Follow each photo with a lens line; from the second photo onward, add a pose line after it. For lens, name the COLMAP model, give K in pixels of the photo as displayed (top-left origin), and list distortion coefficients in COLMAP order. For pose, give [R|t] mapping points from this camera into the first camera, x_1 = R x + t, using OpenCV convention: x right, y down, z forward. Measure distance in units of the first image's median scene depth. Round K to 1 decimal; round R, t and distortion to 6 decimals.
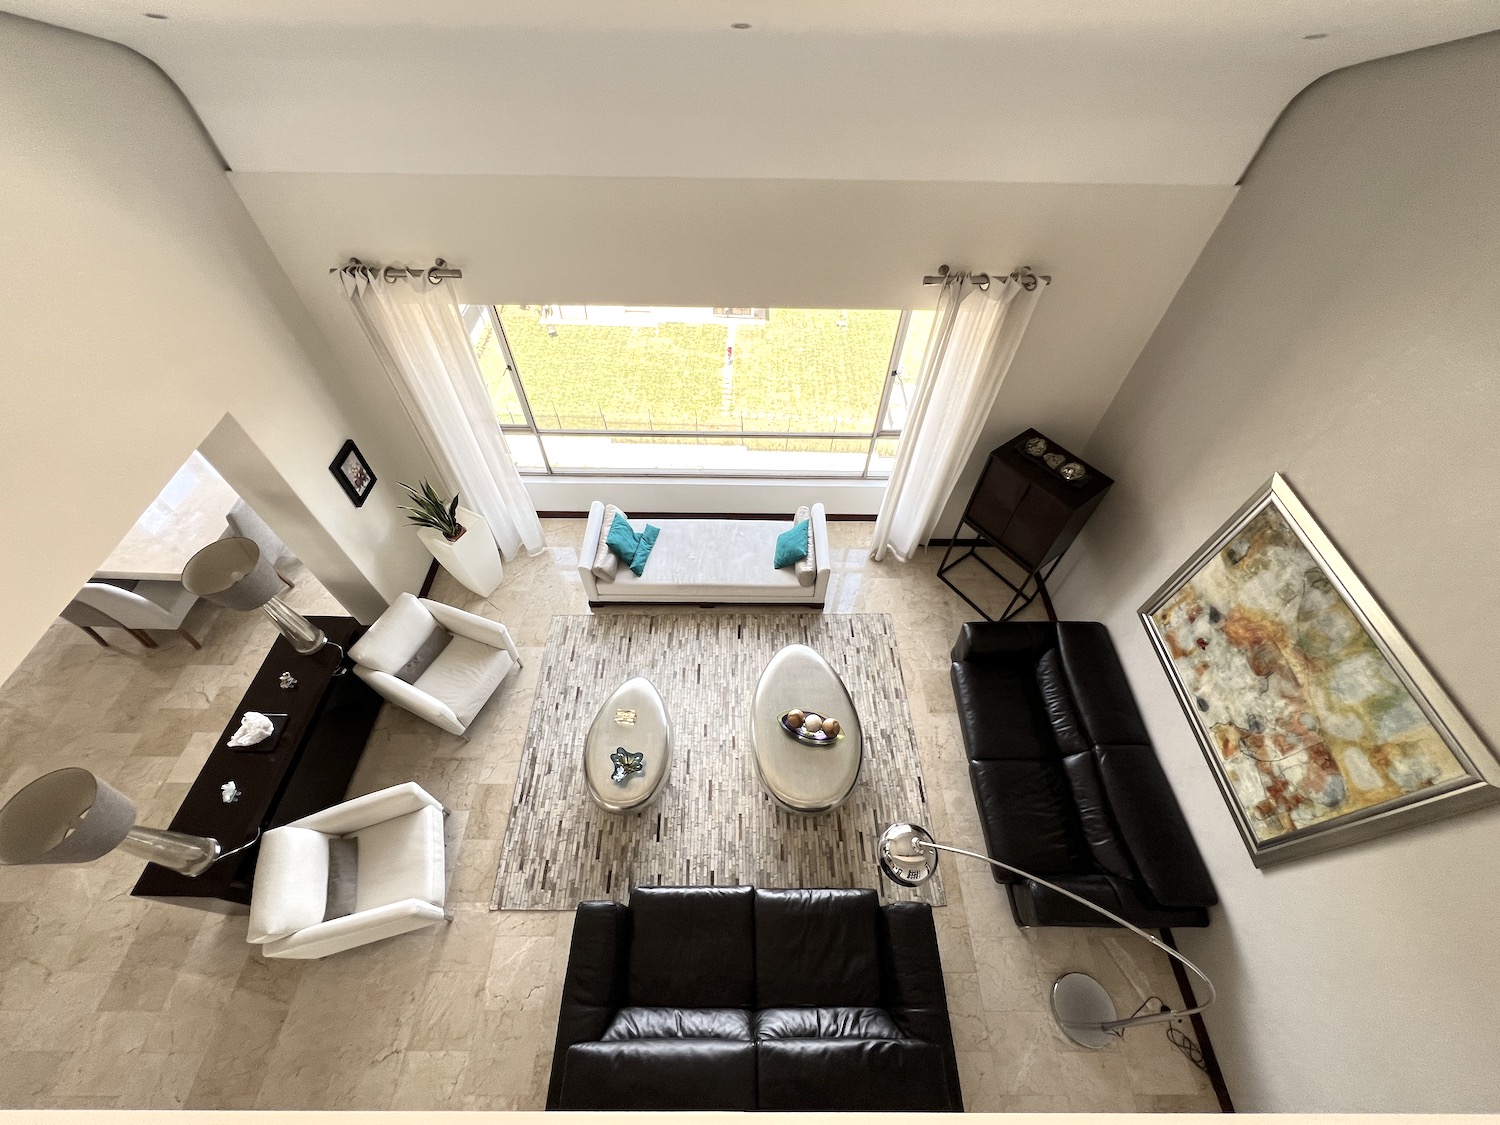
lens RADIAL K [[590.8, 0, 750.8], [0, 590.8, 572.8], [0, 0, 1]] dist [-0.000891, -0.000162]
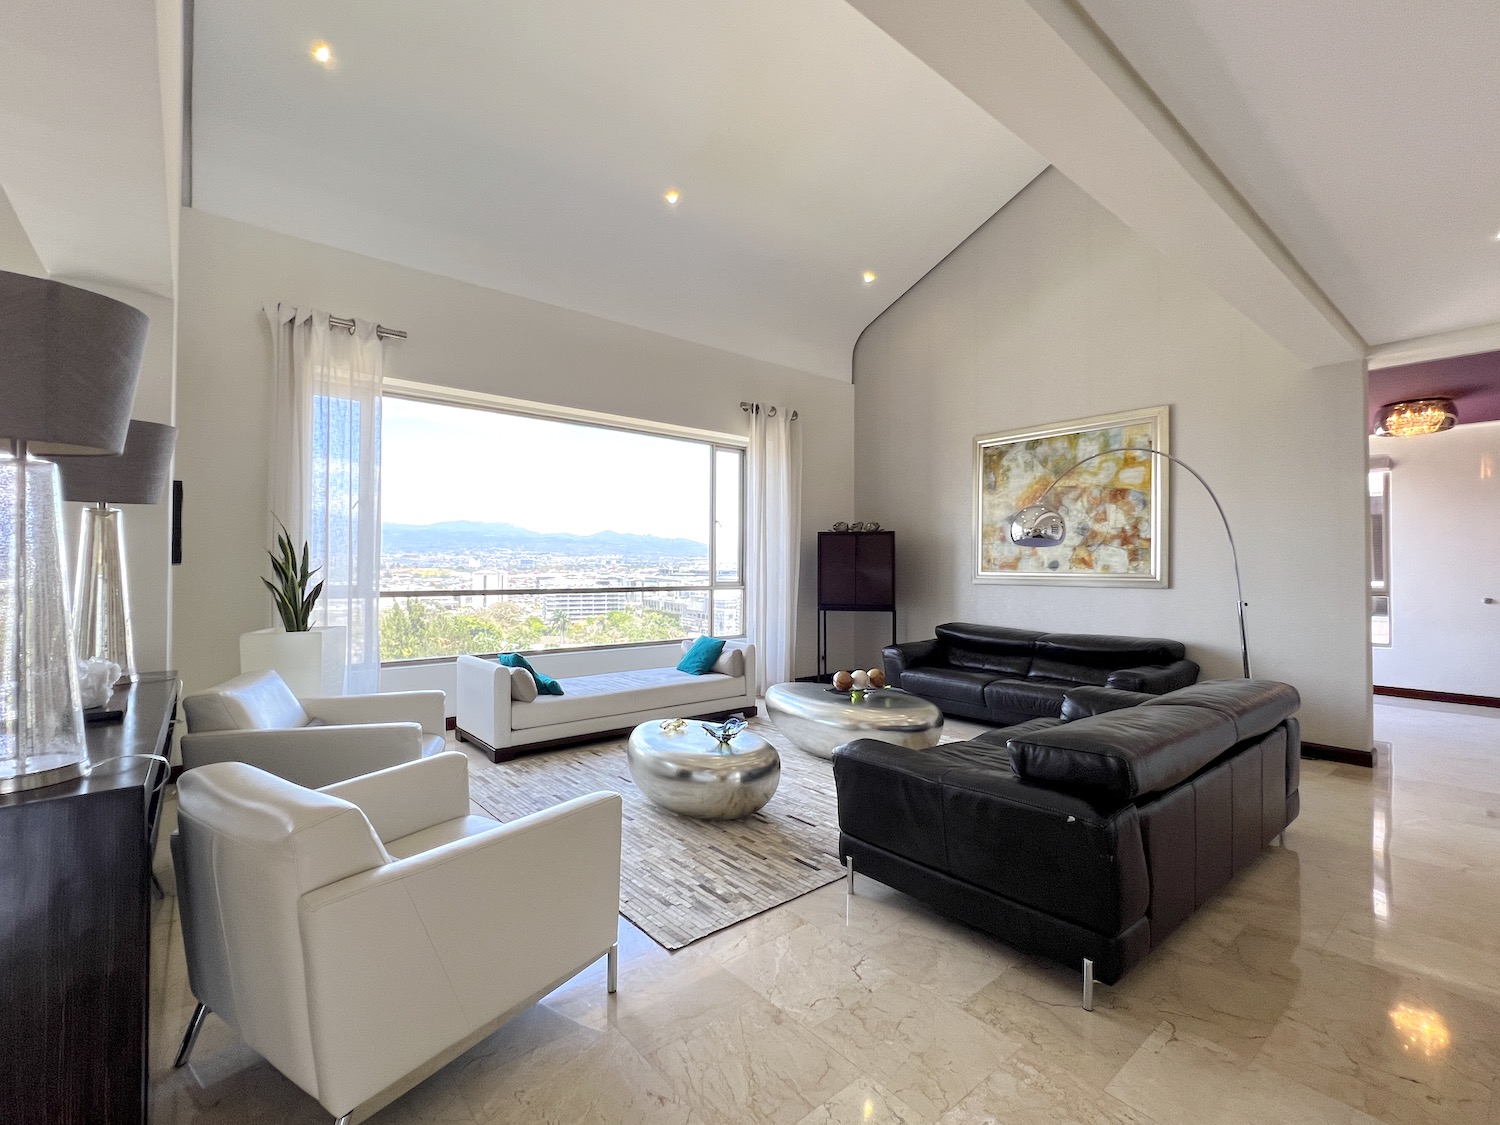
lens RADIAL K [[671.4, 0, 750.0], [0, 671.4, 562.5], [0, 0, 1]] dist [-0.013338, -0.000060]
pose [[0.770616, -0.017509, 0.637060, -0.914941], [0.516888, 0.601916, -0.608707, 0.928543], [-0.372798, 0.798367, 0.472896, 0.584845]]
